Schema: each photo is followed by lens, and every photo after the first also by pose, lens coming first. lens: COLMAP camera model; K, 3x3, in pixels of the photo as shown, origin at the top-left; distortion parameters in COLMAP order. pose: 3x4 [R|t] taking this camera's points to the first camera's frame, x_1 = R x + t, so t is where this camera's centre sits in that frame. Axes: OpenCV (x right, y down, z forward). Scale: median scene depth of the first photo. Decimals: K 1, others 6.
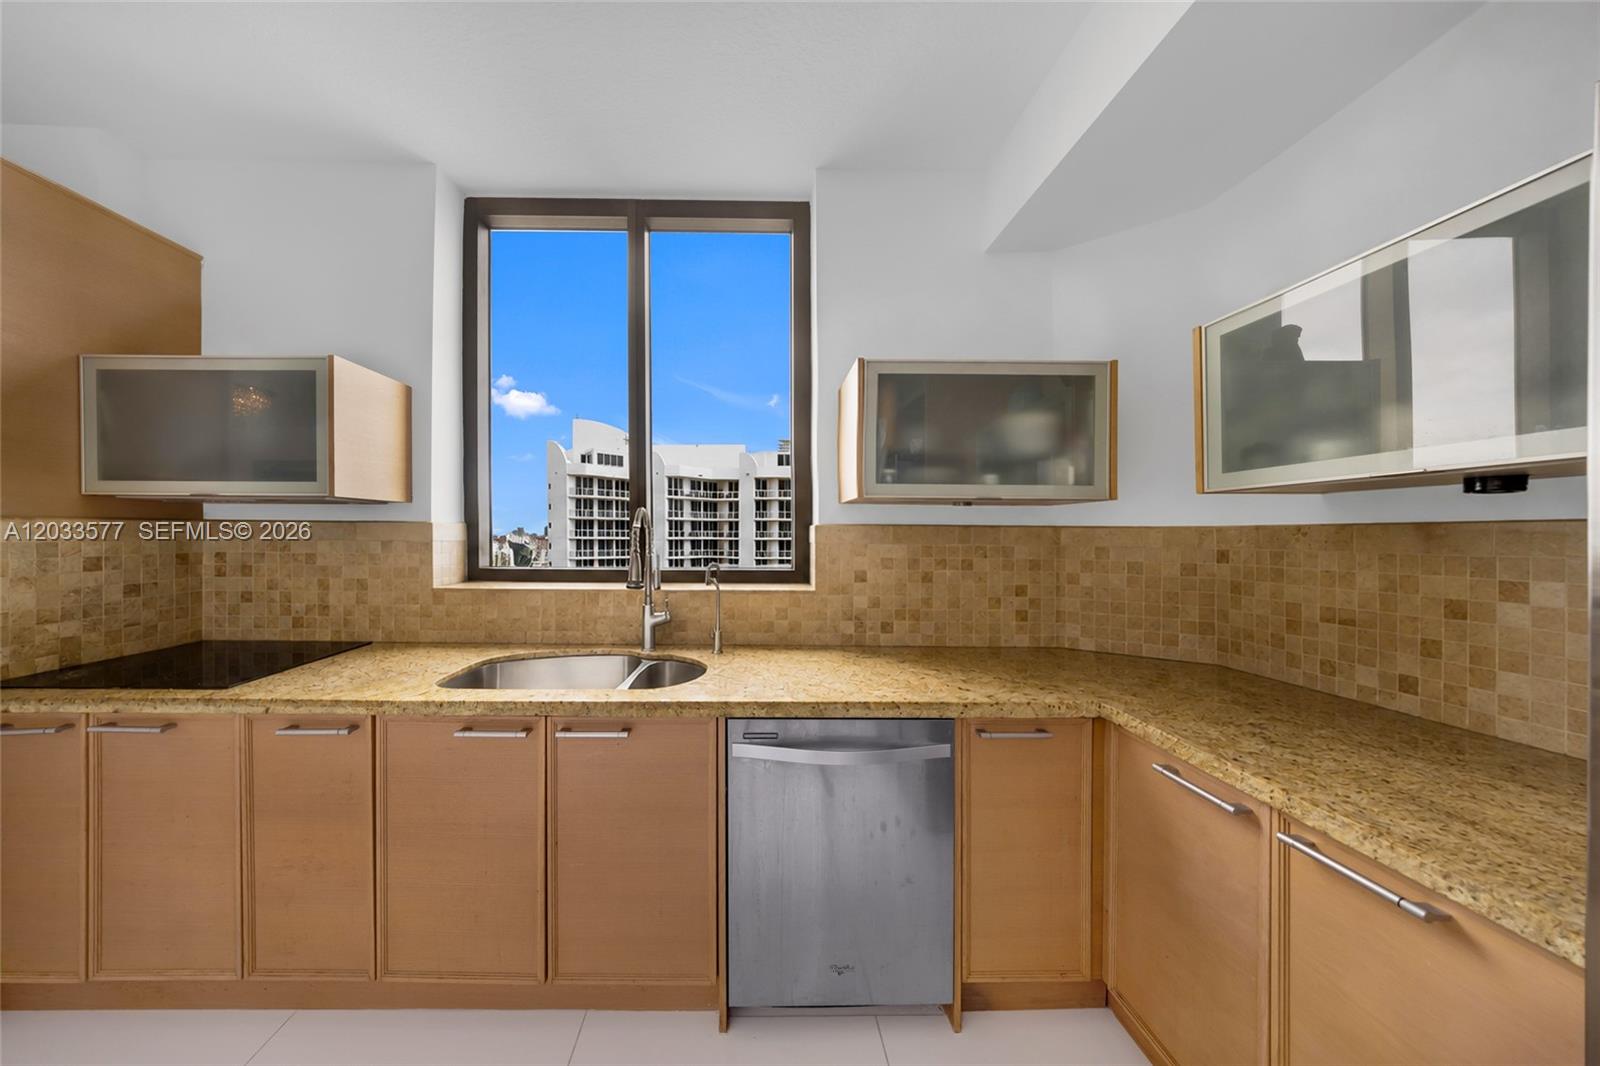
lens RADIAL K [[458.6, 0, 736.7], [0, 458.6, 540.9], [0, 0, 1]] dist [-0.002964, -0.000091]
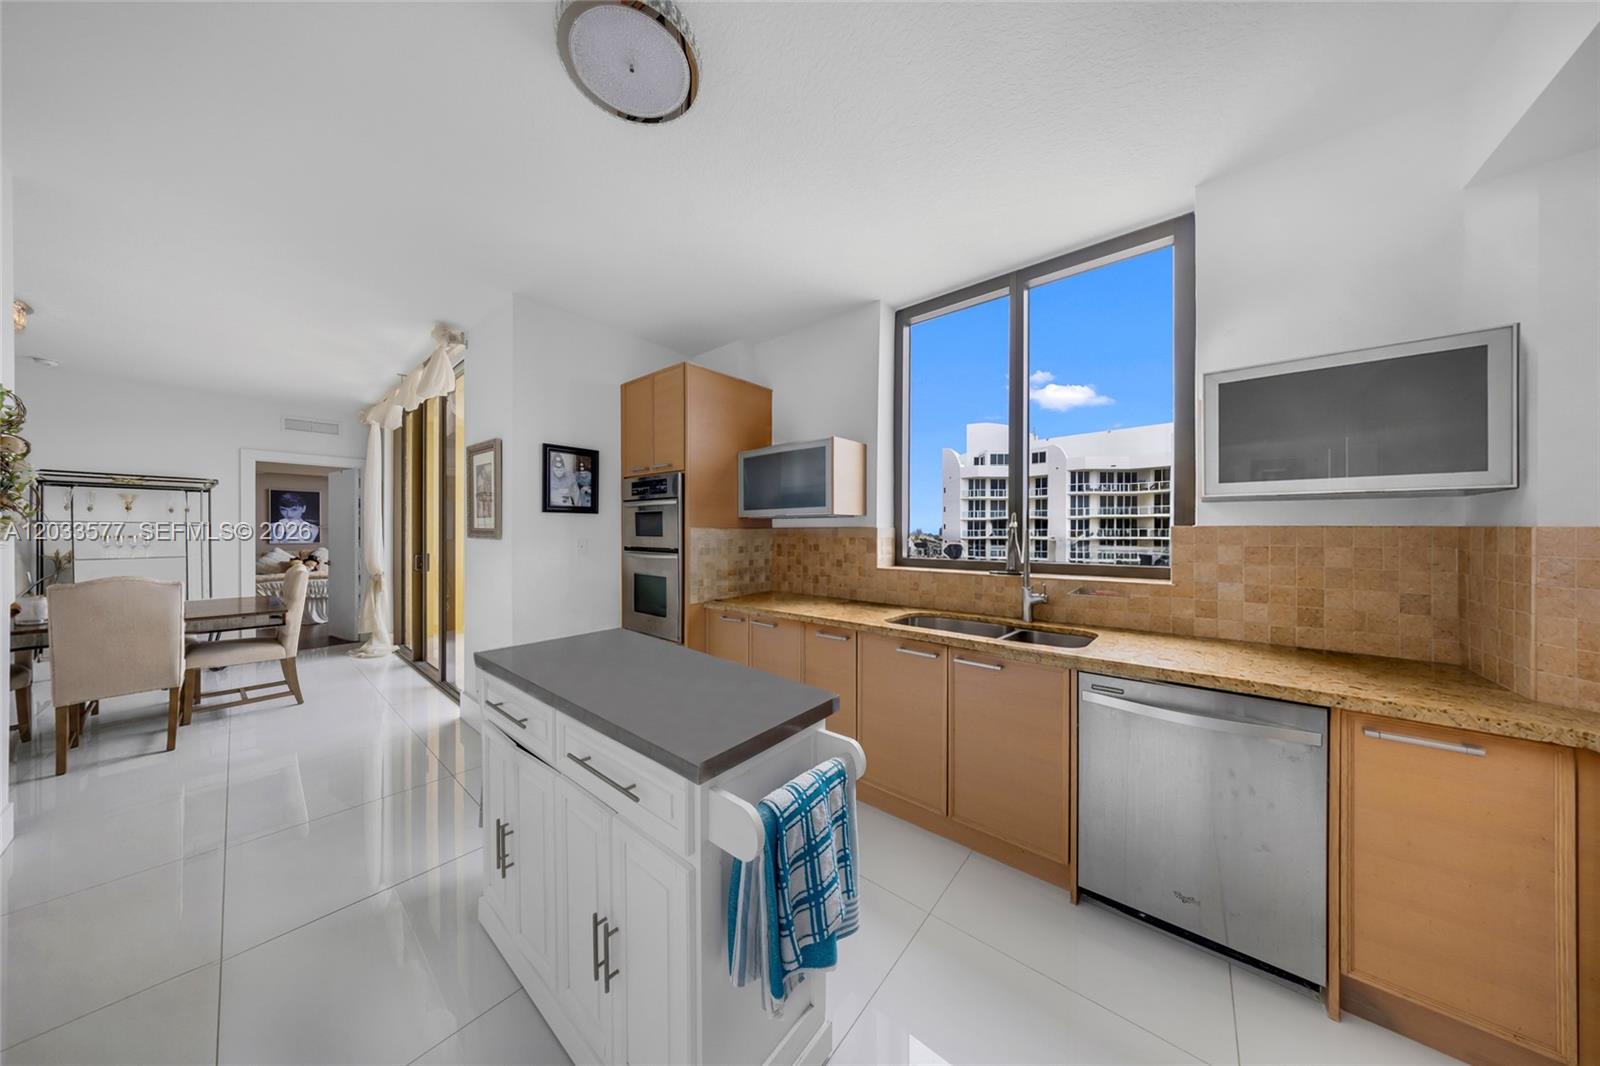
lens RADIAL K [[458.6, 0, 809.7], [0, 458.6, 542.9], [0, 0, 1]] dist [-0.002964, -0.000091]
pose [[0.783363, 0.006508, -0.621530, 0.145675], [-0.004485, 0.999978, 0.004819, 0.005945], [0.621548, -0.000987, 0.783376, -0.405565]]
